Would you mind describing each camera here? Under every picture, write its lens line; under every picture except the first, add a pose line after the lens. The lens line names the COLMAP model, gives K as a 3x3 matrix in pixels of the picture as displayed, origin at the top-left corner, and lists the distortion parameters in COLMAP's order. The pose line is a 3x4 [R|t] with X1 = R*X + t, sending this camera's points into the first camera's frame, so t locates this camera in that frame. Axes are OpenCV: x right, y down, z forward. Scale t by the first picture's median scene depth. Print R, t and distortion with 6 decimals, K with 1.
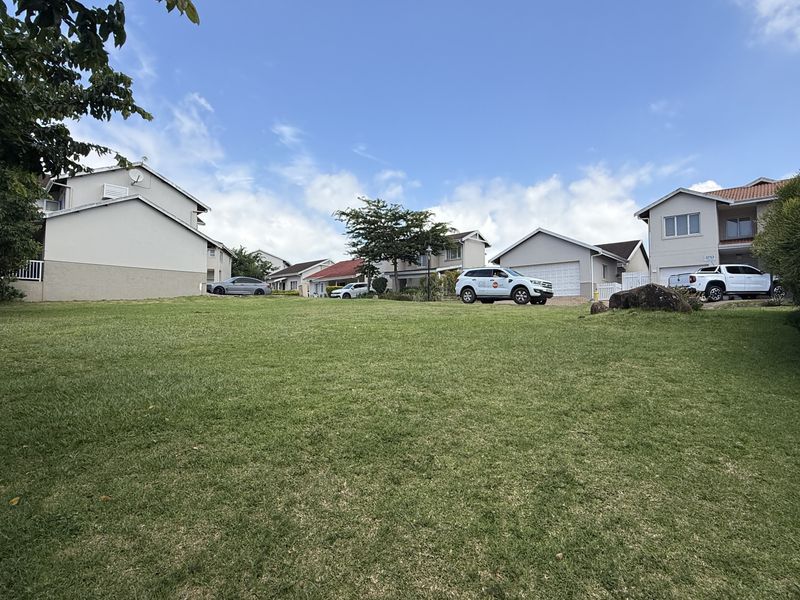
lens RADIAL K [[321.5, 0, 398.8], [0, 321.5, 282.5], [0, 0, 1]] dist [0.030470, -0.001409]
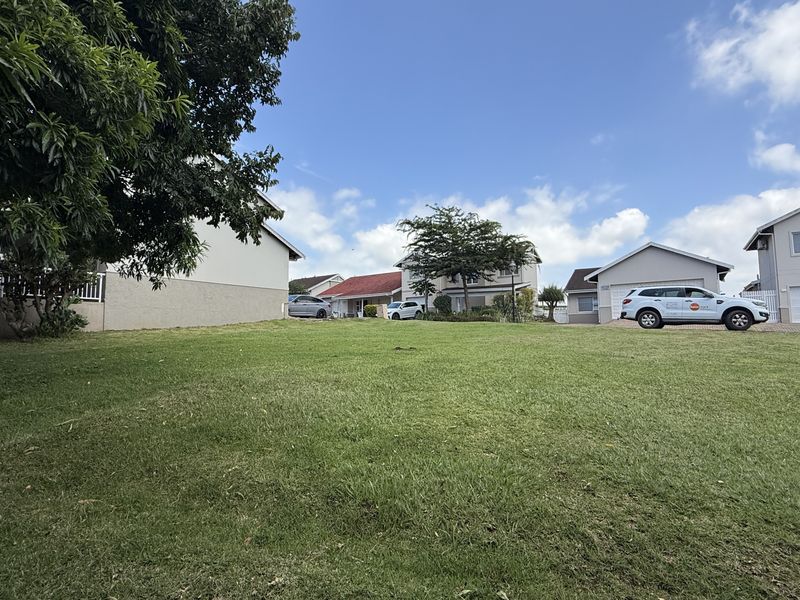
lens RADIAL K [[321.5, 0, 392.7], [0, 321.5, 299.4], [0, 0, 1]] dist [0.030470, -0.001409]
pose [[0.991481, 0.001185, 0.130246, -0.325326], [-0.001334, 0.999999, 0.001056, -0.006098], [-0.130244, -0.001221, 0.991481, 0.141131]]
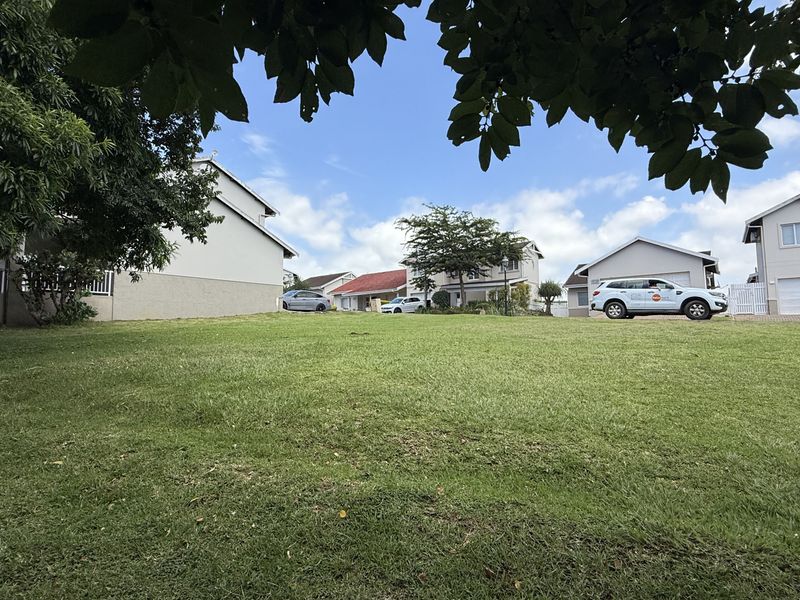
lens RADIAL K [[321.5, 0, 401.1], [0, 321.5, 298.3], [0, 0, 1]] dist [0.030470, -0.001409]
pose [[0.996749, -0.004884, 0.080419, -0.257139], [0.004552, 0.999980, 0.004319, 0.001242], [-0.080439, -0.003939, 0.996752, 0.092991]]
